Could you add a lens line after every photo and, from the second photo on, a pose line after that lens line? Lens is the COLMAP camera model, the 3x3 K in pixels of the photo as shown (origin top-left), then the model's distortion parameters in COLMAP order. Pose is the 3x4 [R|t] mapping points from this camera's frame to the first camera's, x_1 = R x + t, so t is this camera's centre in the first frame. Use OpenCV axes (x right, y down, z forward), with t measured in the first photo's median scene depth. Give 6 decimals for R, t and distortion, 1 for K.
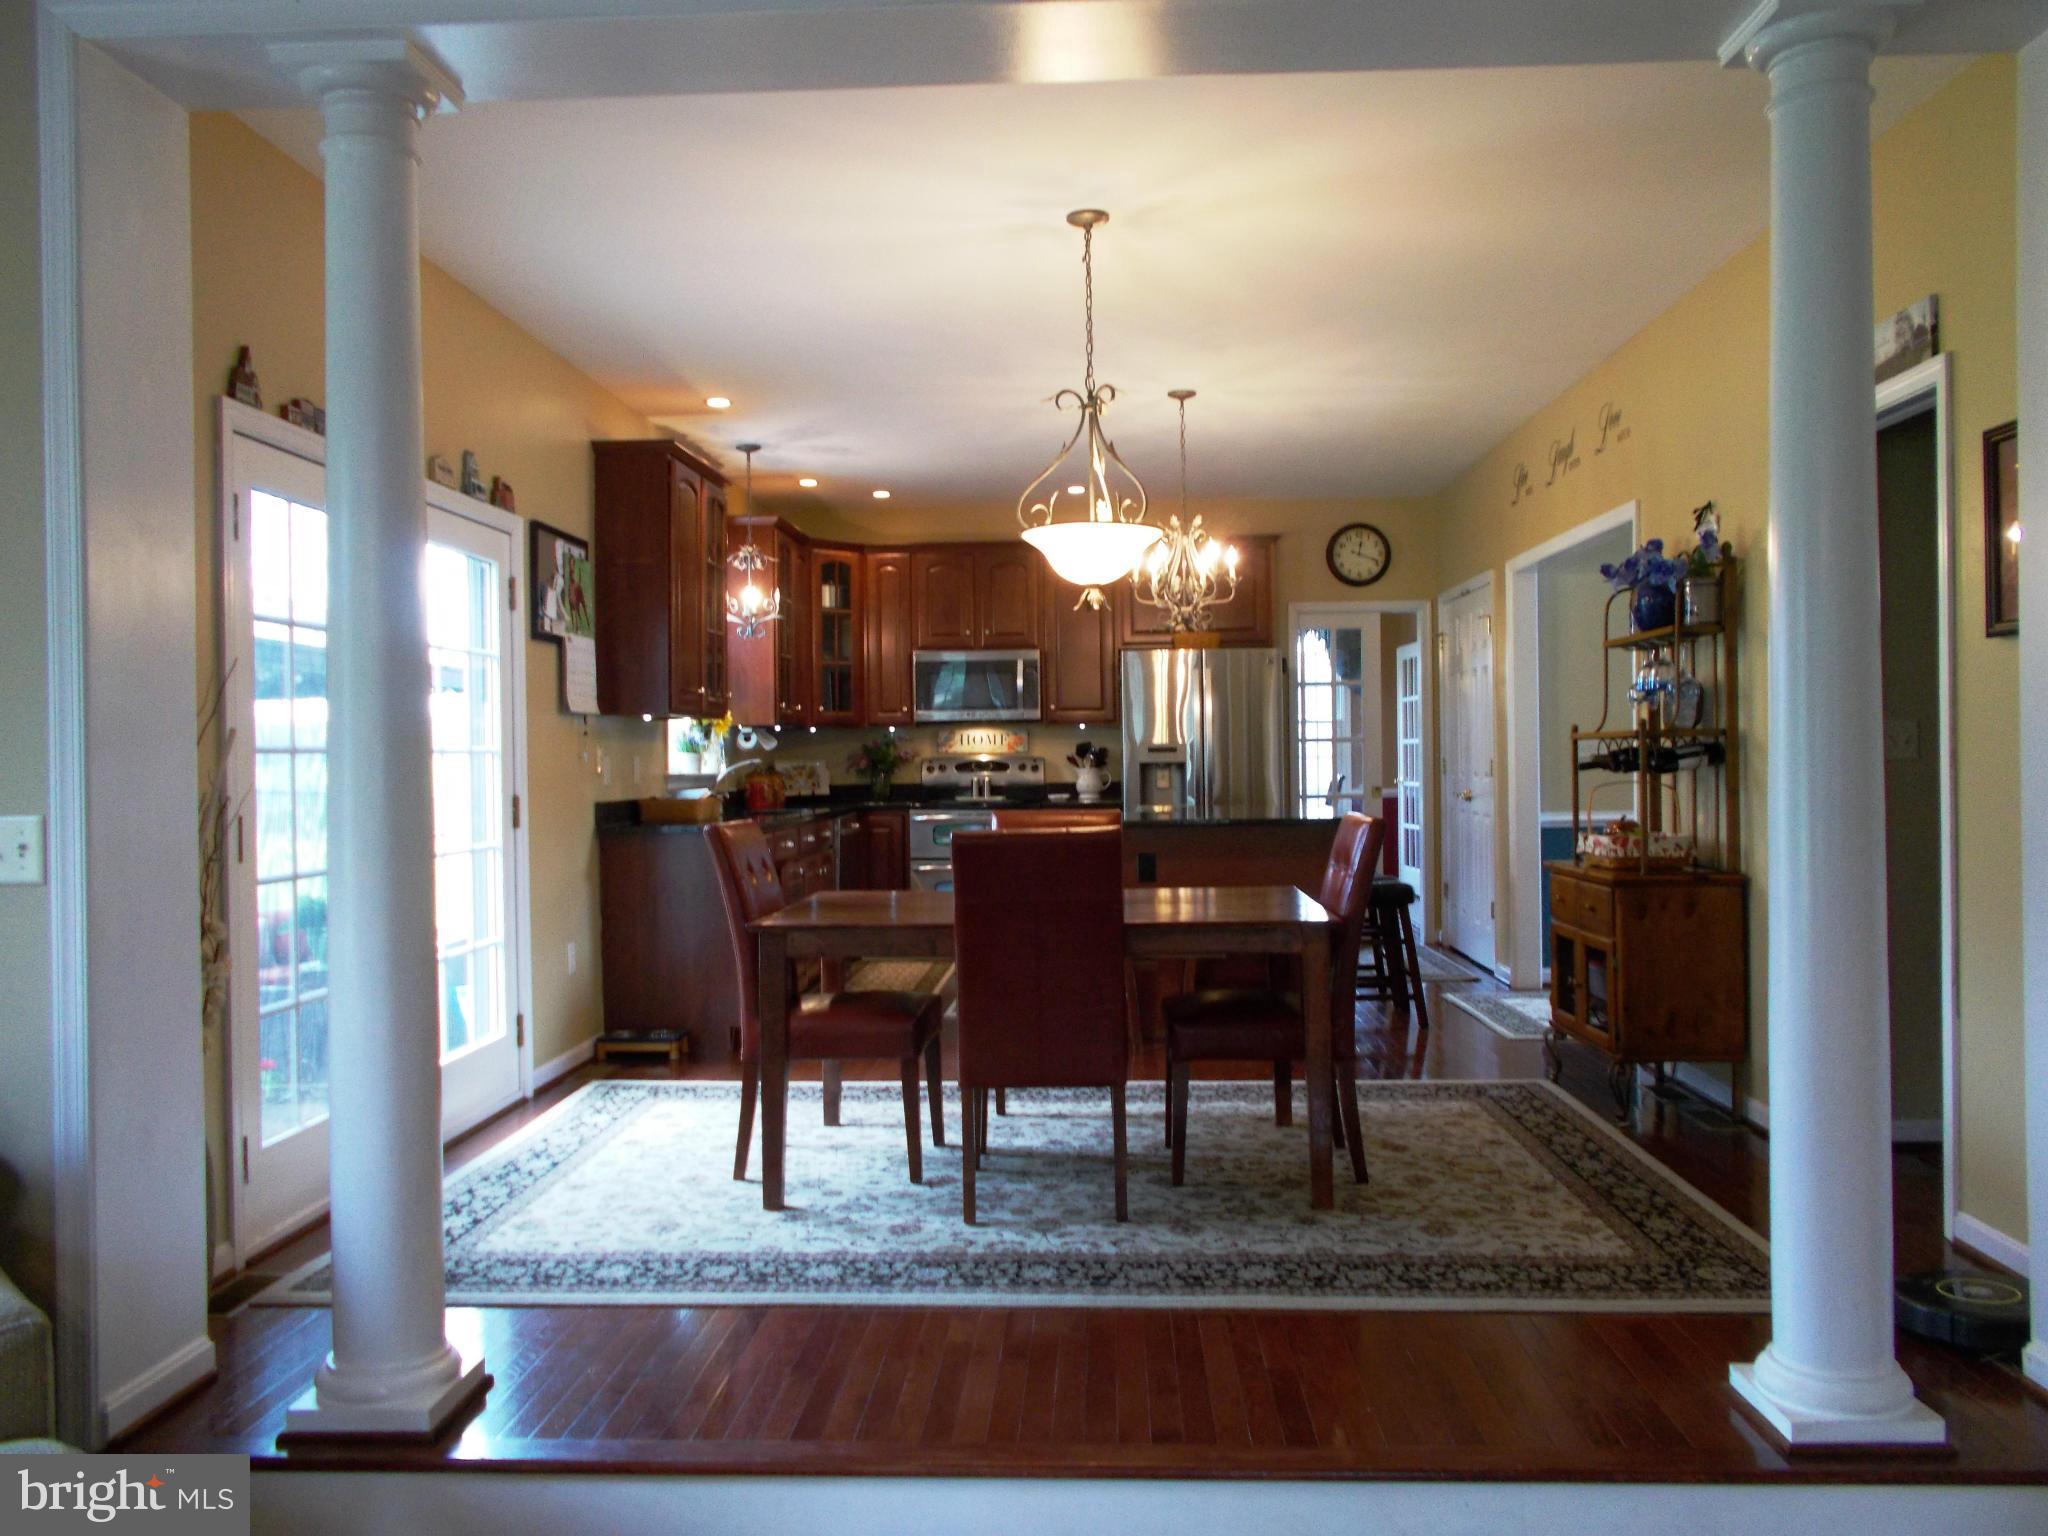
lens RADIAL K [[1586.5, 0, 1032.9], [0, 1586.5, 754.5], [0, 0, 1]] dist [0.023846, -0.011961]
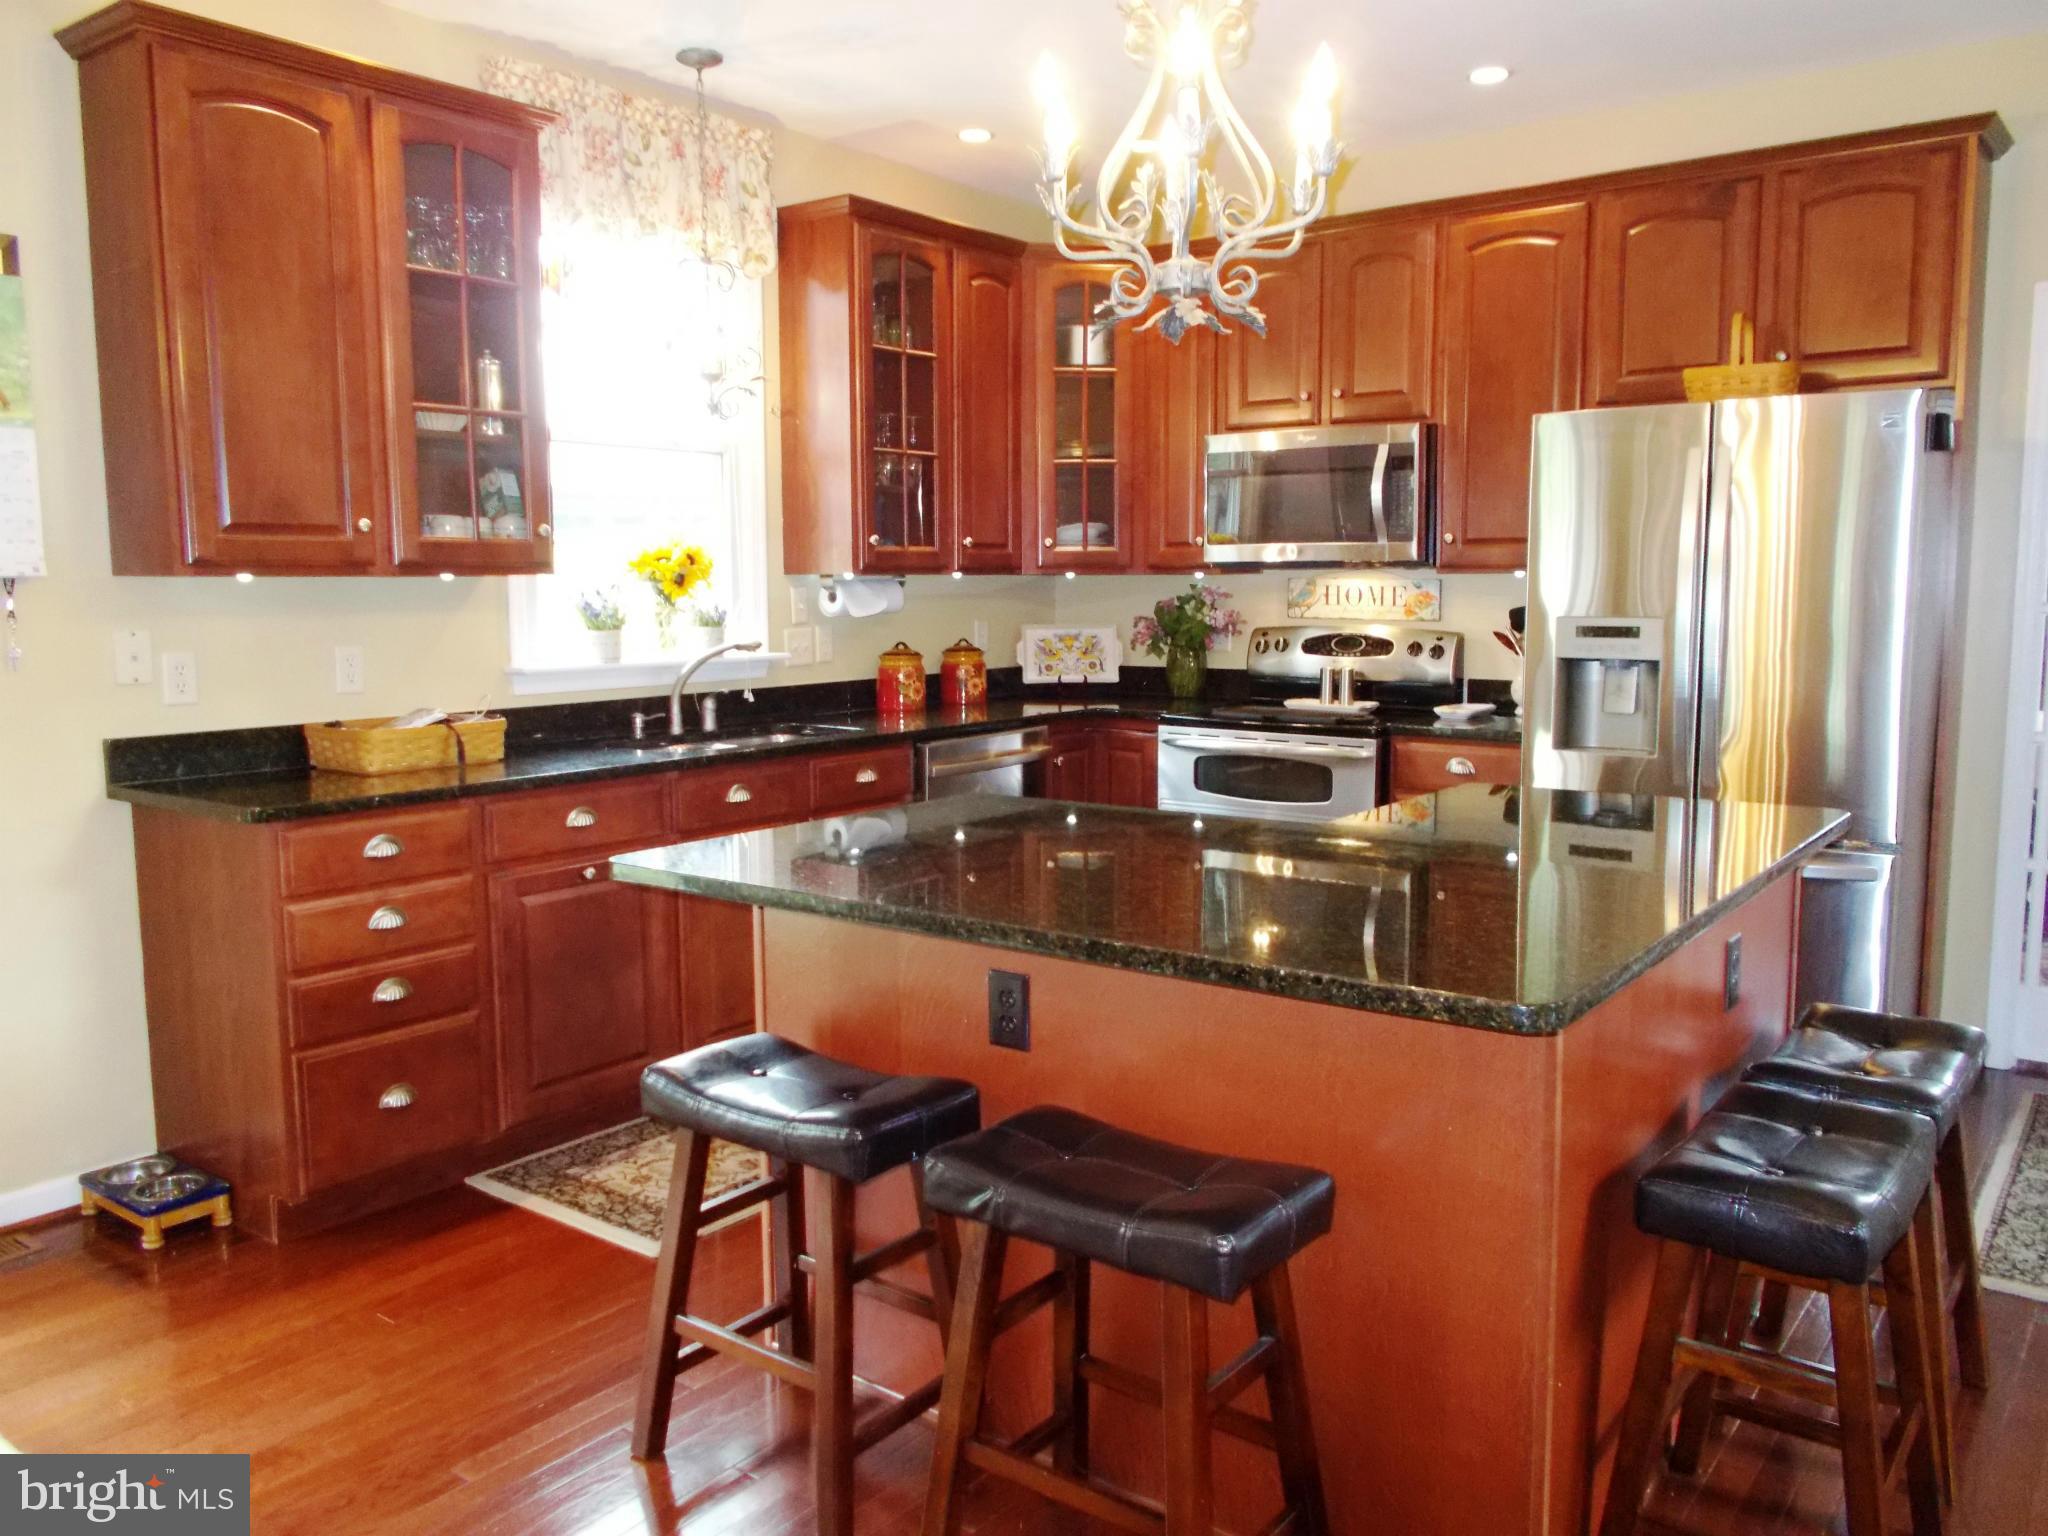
lens RADIAL K [[1586.5, 0, 1040.9], [0, 1586.5, 773.1], [0, 0, 1]] dist [0.023846, -0.011961]
pose [[0.826364, 0.080360, -0.557373, 0.189860], [-0.005741, 0.990917, 0.134354, -0.021871], [0.563107, -0.107826, 0.819319, 0.486607]]
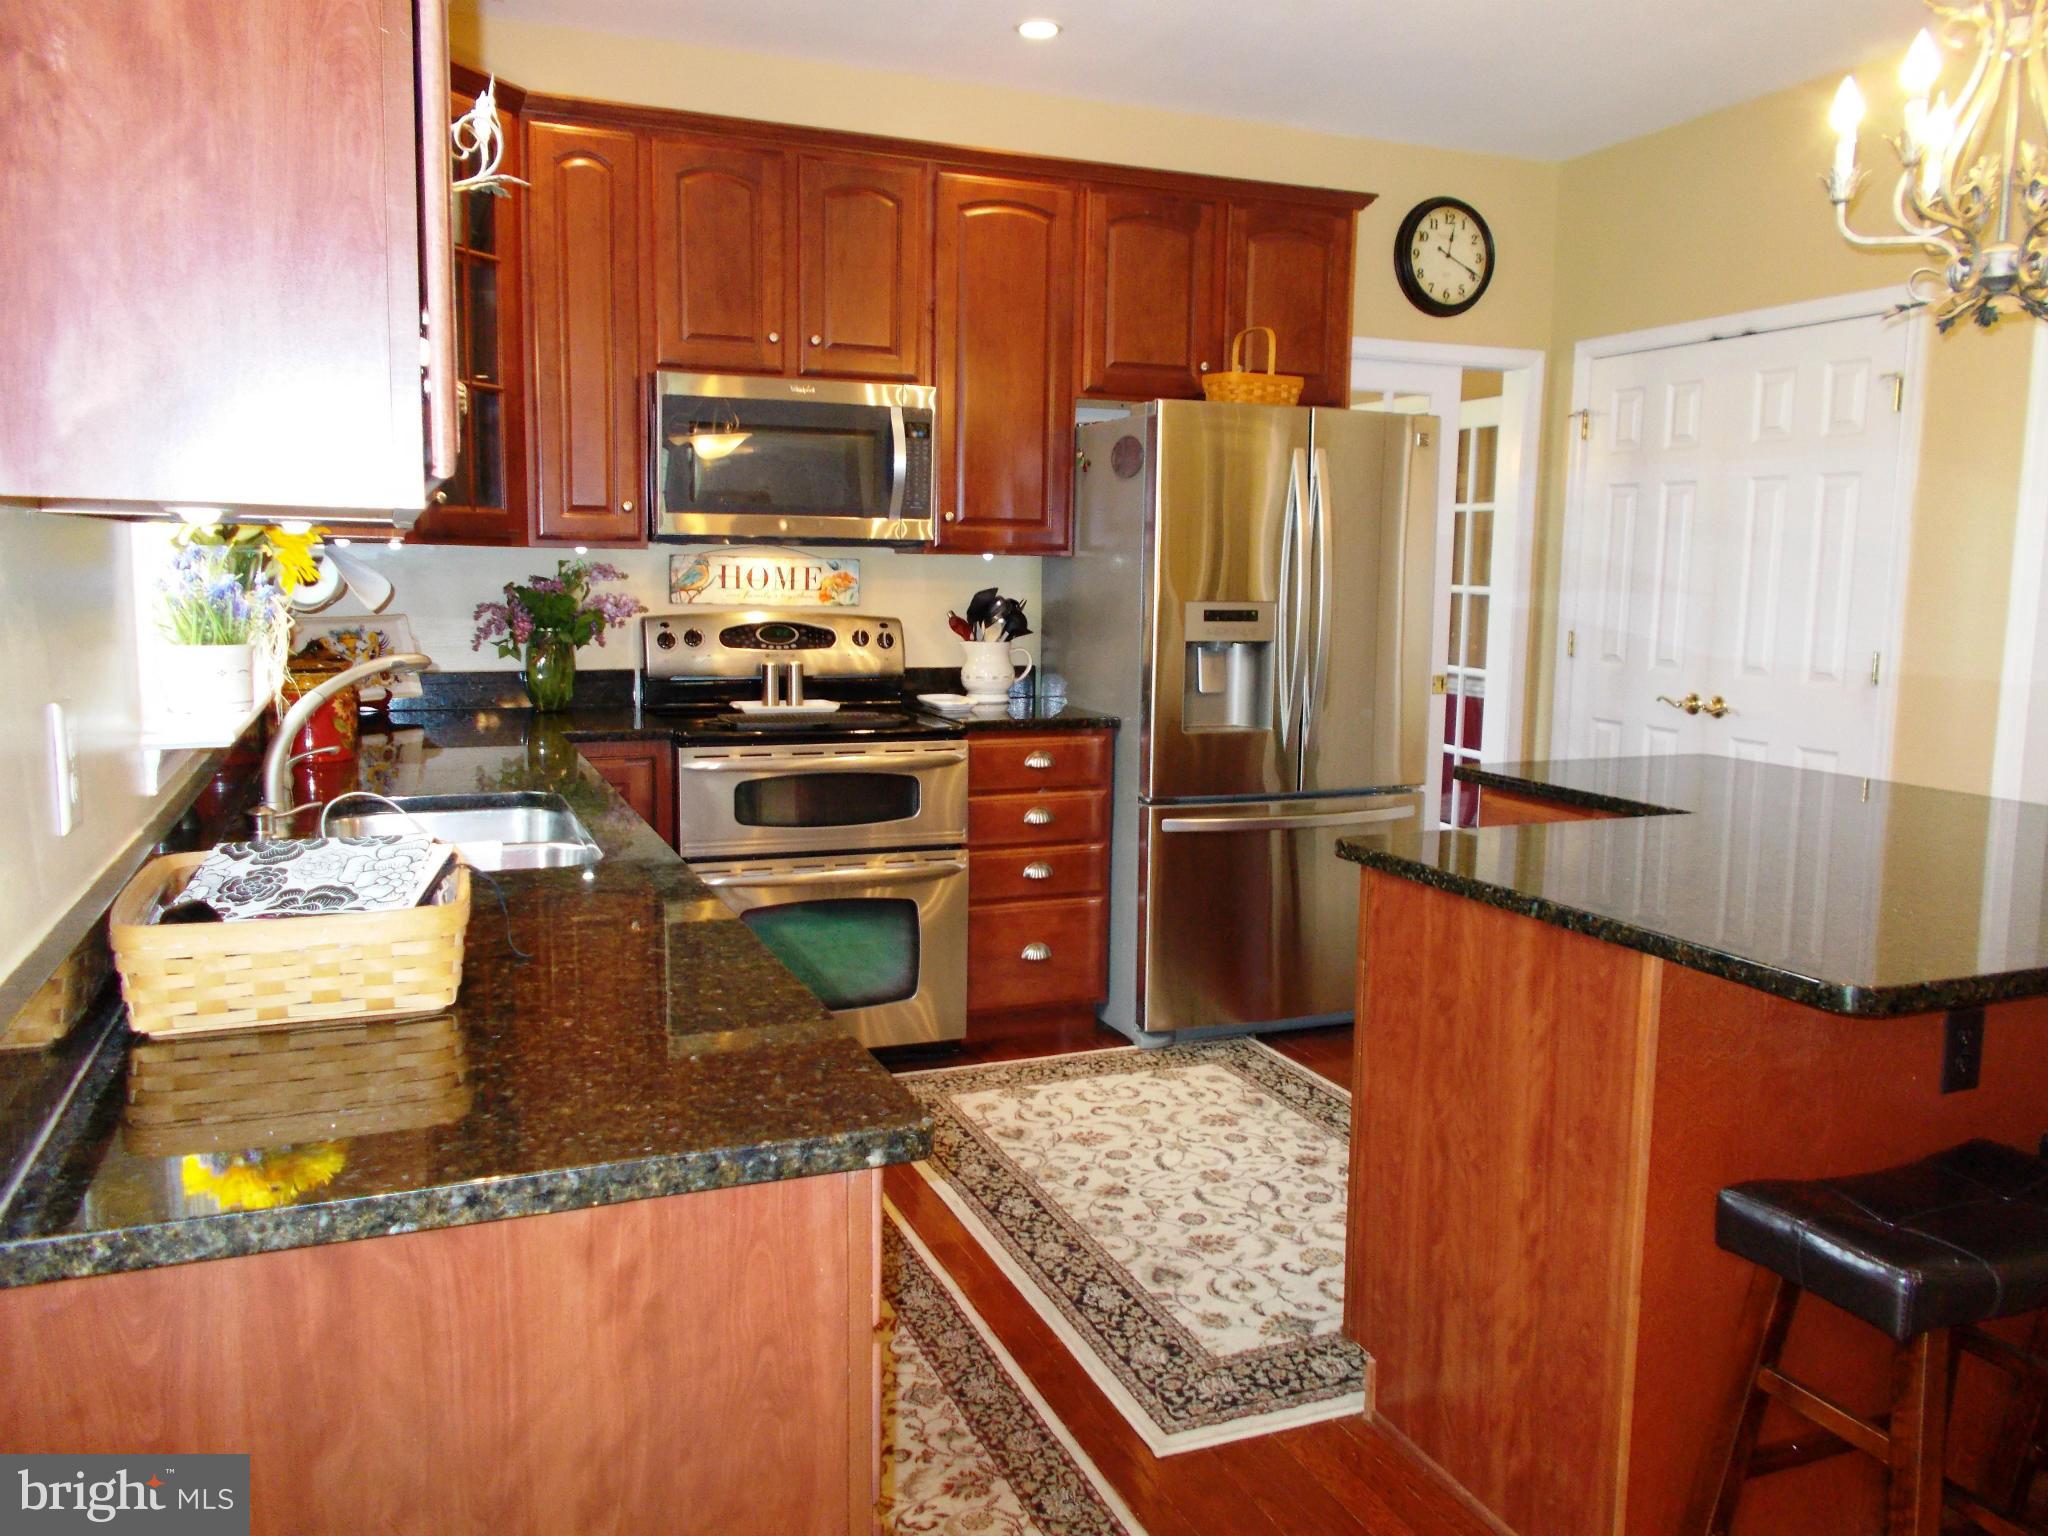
lens RADIAL K [[1586.5, 0, 1022.6], [0, 1586.5, 773.6], [0, 0, 1]] dist [0.023846, -0.011961]
pose [[0.909340, -0.026435, 0.415212, -0.162938], [-0.031803, 0.990643, 0.132721, -0.016848], [-0.414835, -0.133894, 0.899991, 0.540831]]
